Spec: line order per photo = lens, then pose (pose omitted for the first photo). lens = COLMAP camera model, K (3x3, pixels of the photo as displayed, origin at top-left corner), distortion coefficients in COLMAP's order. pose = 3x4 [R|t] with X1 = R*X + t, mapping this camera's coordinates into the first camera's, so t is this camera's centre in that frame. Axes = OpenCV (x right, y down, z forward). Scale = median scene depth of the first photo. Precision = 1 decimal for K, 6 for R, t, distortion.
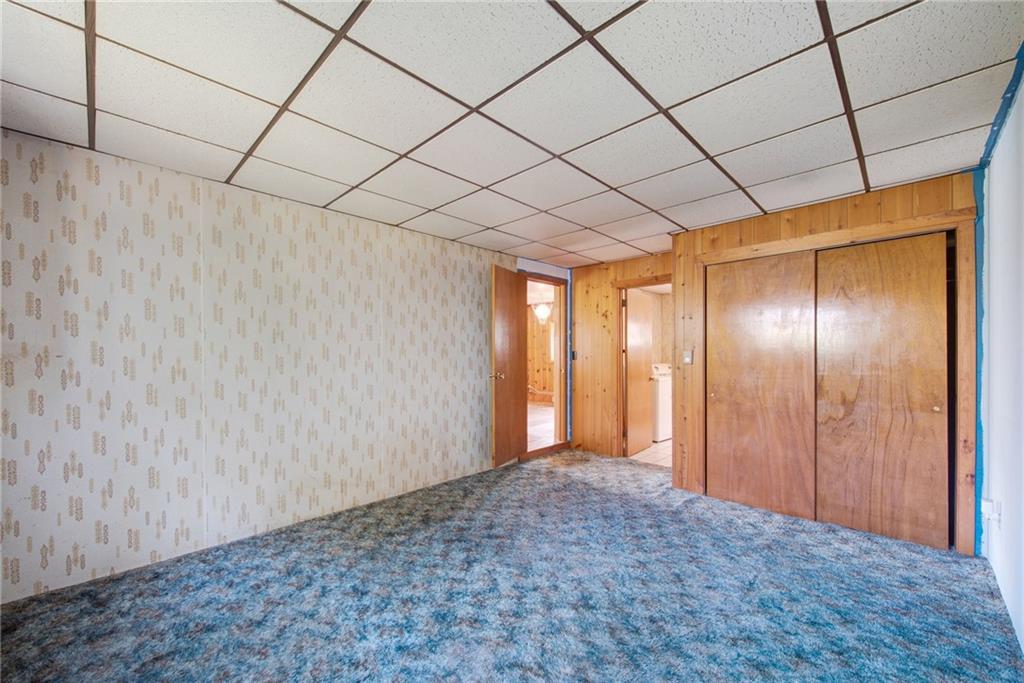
lens RADIAL K [[407.5, 0, 513.2], [0, 407.5, 350.9], [0, 0, 1]] dist [-0.001437, -0.000312]
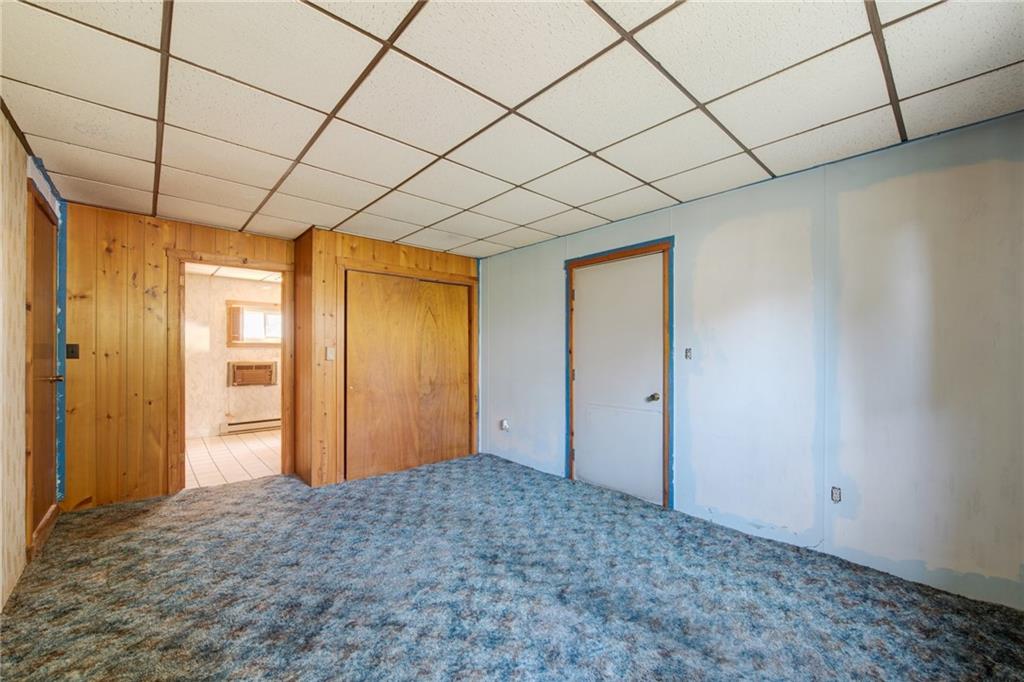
lens RADIAL K [[407.5, 0, 513.2], [0, 407.5, 350.4], [0, 0, 1]] dist [-0.001437, -0.000312]
pose [[0.064436, 0.005723, 0.997905, -0.680552], [-0.011597, 0.999920, -0.004986, 0.007927], [-0.997854, -0.011252, 0.064497, 0.572420]]
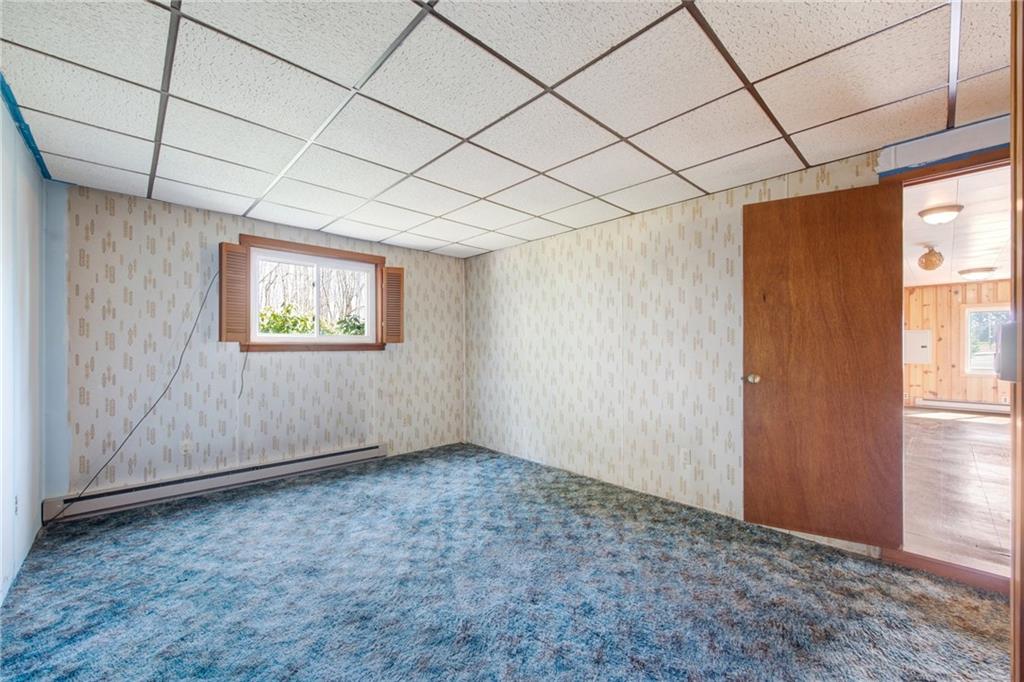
lens RADIAL K [[404.4, 0, 512.0], [0, 404.4, 341.0], [0, 0, 1]] dist [-0.000352, -0.000009]
pose [[-0.049100, -0.014765, -0.998685, 0.810065], [0.007475, 0.999857, -0.015150, 0.013126], [0.998766, -0.008209, -0.048982, 0.878772]]
